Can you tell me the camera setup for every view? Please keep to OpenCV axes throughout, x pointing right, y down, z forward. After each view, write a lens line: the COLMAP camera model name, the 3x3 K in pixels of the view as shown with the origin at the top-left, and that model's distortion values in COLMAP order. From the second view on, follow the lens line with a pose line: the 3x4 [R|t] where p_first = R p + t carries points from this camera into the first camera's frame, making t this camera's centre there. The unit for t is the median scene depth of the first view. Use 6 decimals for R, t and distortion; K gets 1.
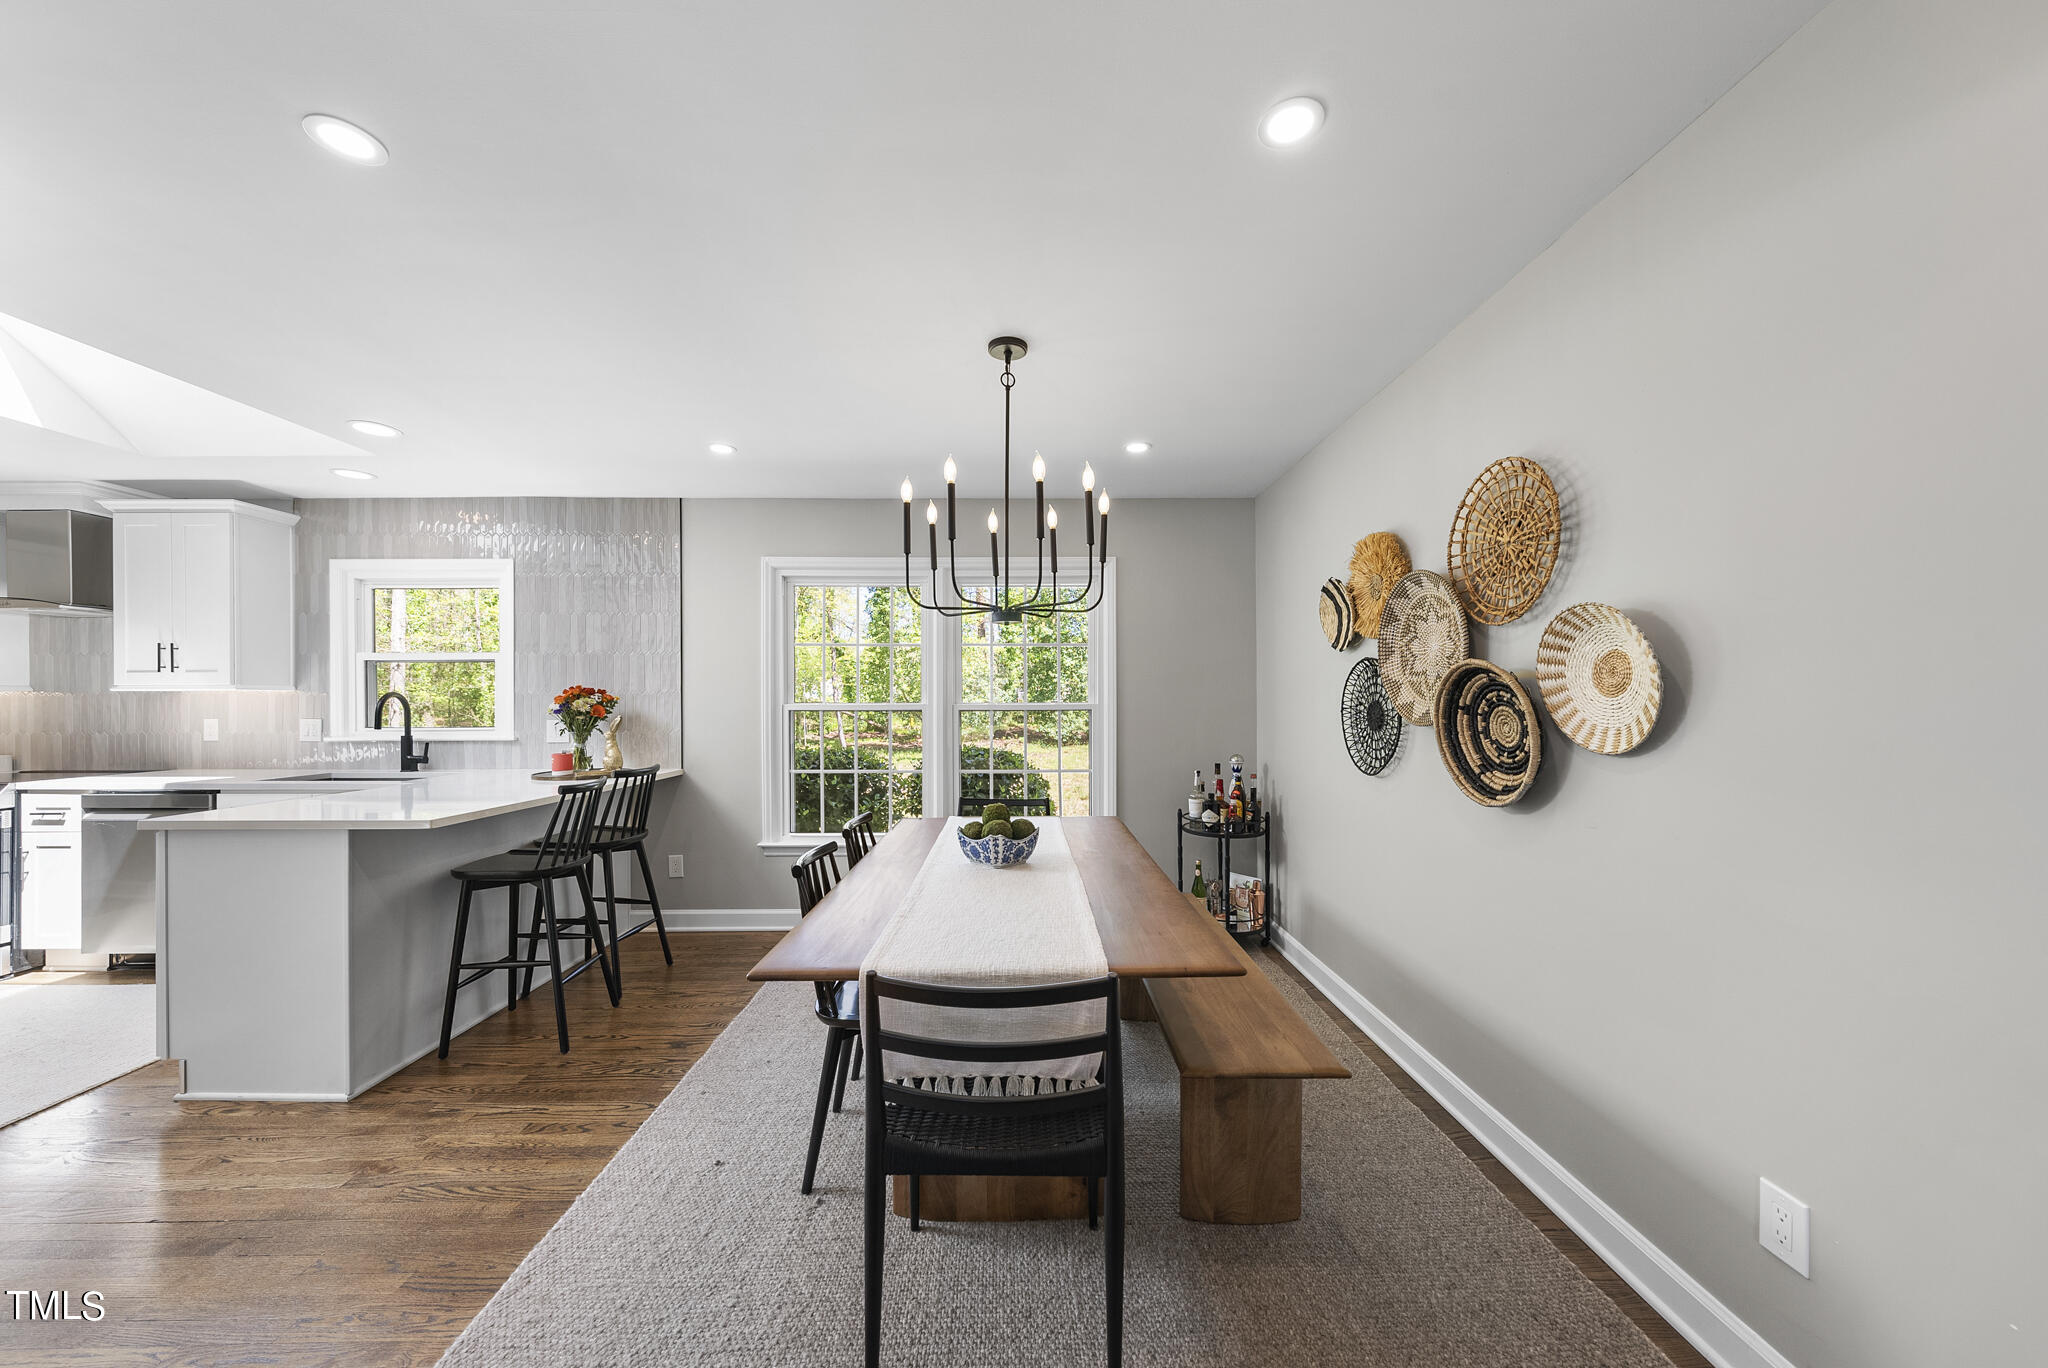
lens RADIAL K [[708.9, 0, 1021.6], [0, 708.9, 690.4], [0, 0, 1]] dist [-0.008997, -0.000121]
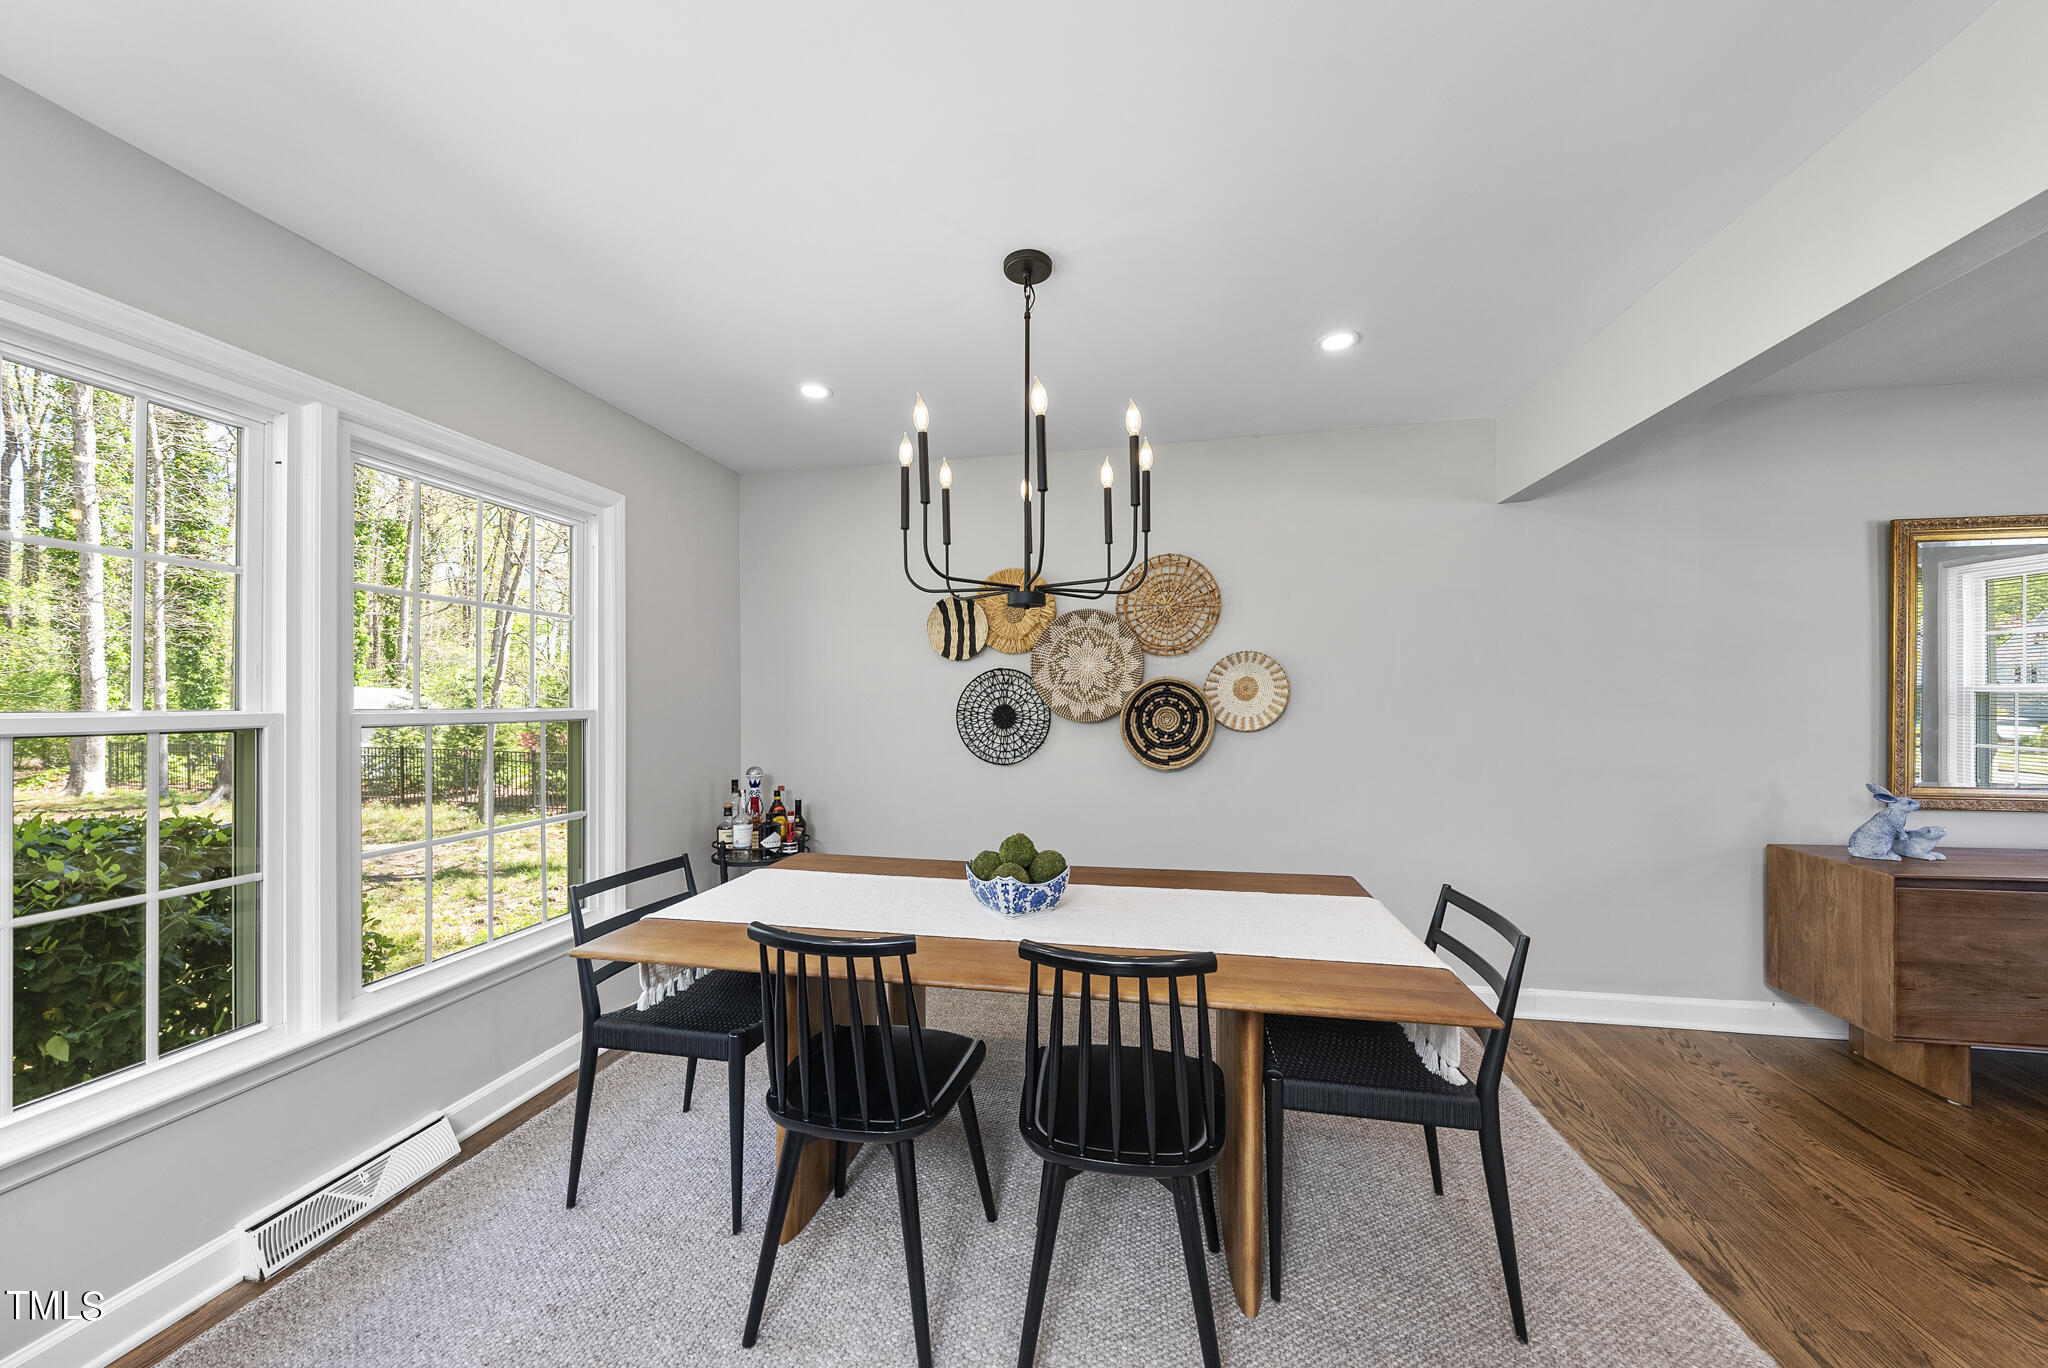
lens RADIAL K [[708.9, 0, 1016.5], [0, 708.9, 698.4], [0, 0, 1]] dist [-0.008997, -0.000121]
pose [[0.199888, 0.006895, 0.979795, -0.567073], [-0.009094, 0.999945, -0.005181, 0.008960], [-0.979777, -0.007875, 0.199940, 0.596516]]
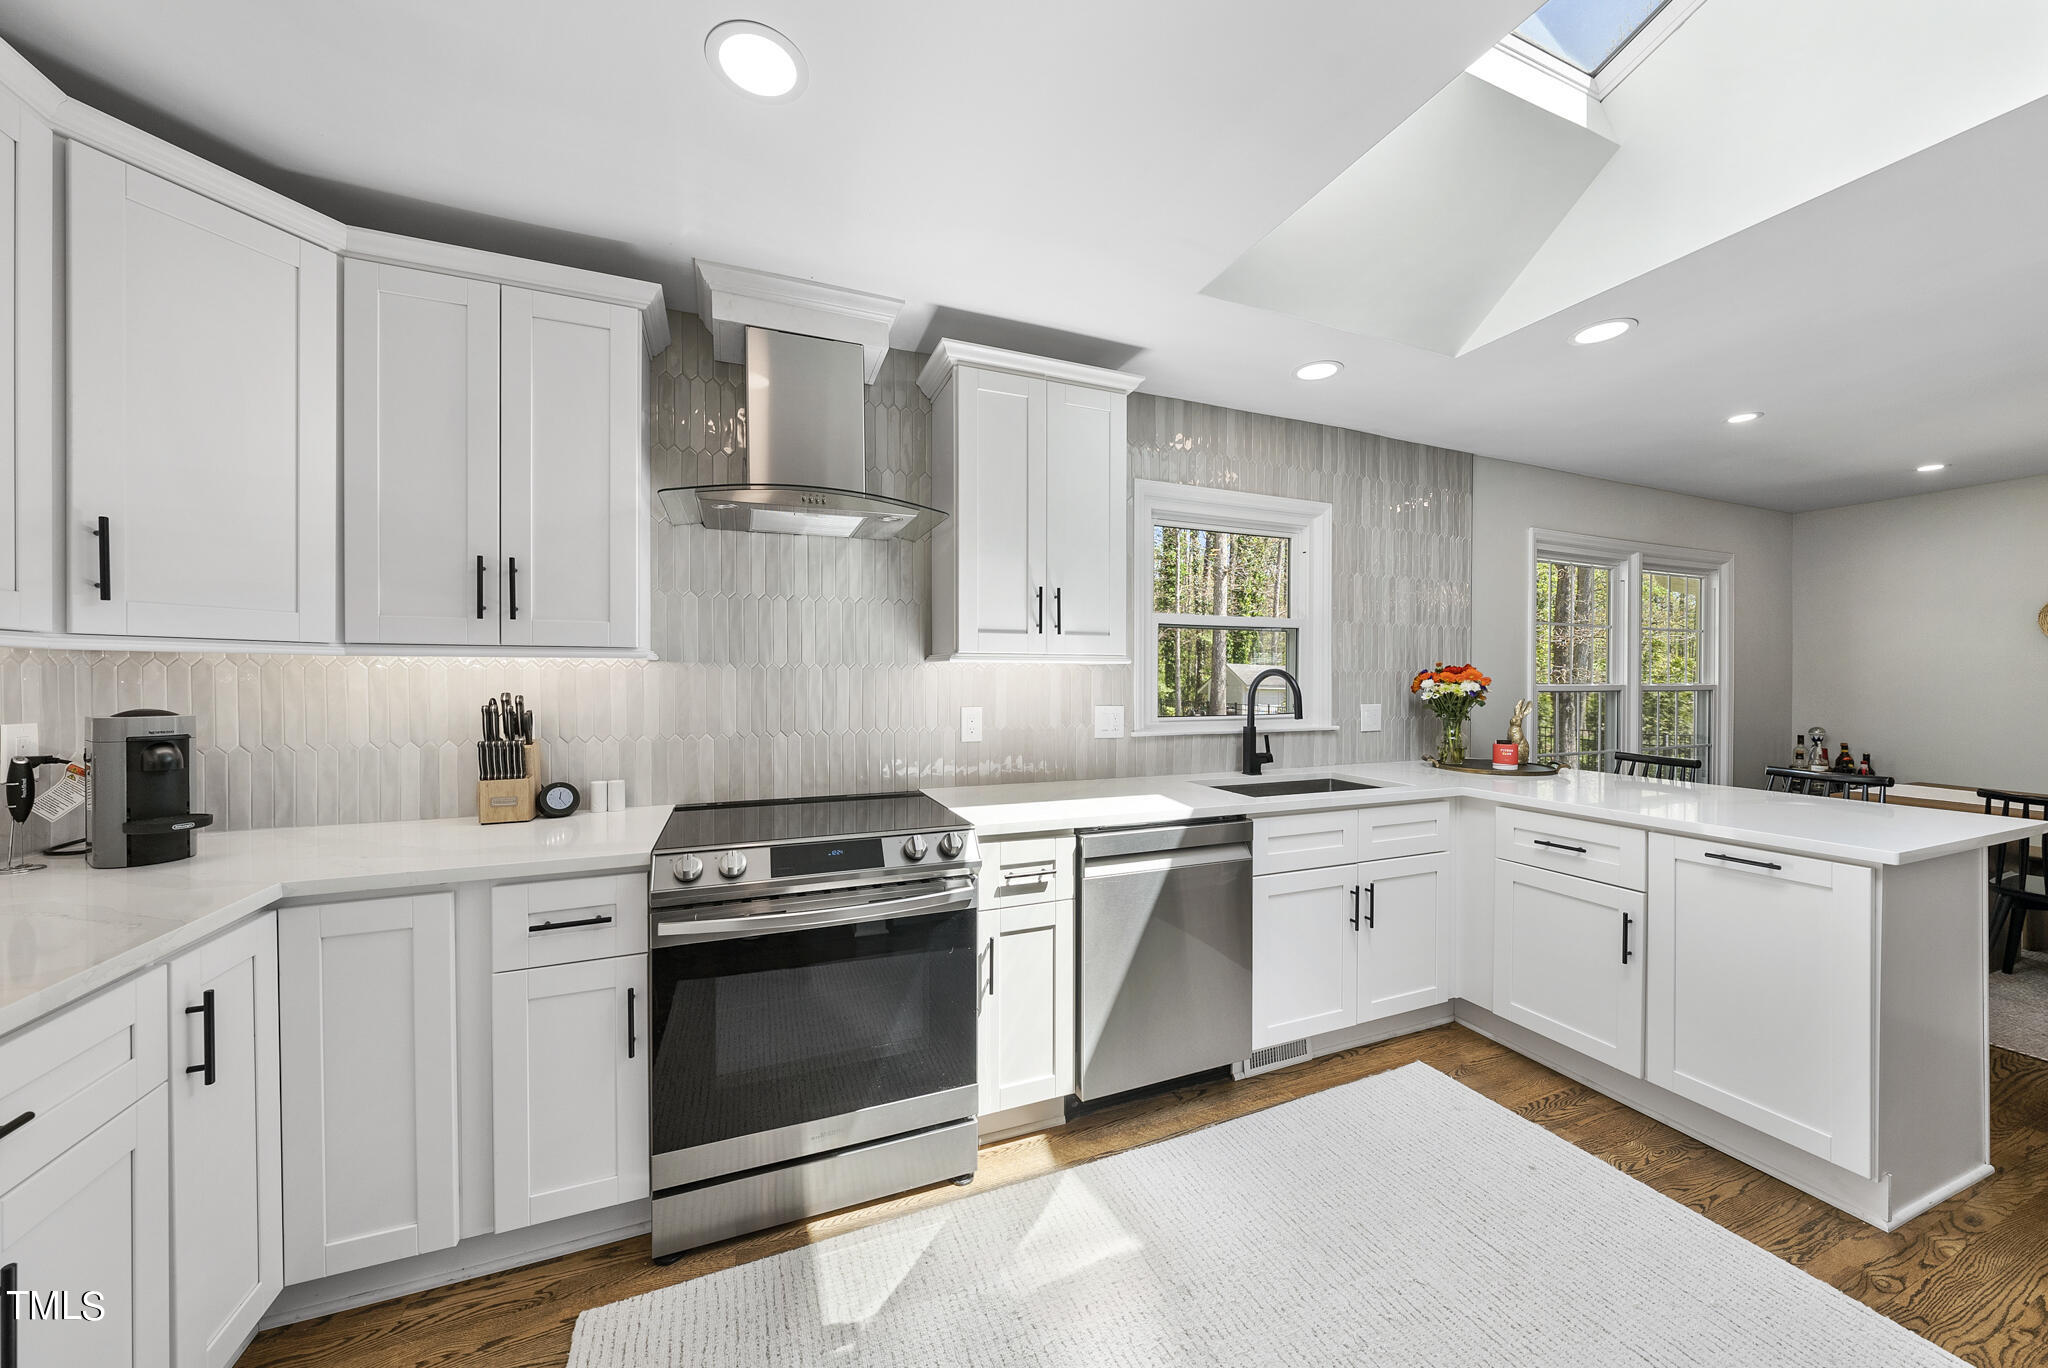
lens RADIAL K [[708.9, 0, 1026.0], [0, 708.9, 685.9], [0, 0, 1]] dist [-0.008997, -0.000121]
pose [[0.929922, 0.001132, 0.367755, -1.613109], [-0.010999, 0.999633, 0.024736, 0.005547], [-0.367592, -0.027048, 0.929594, 0.455014]]
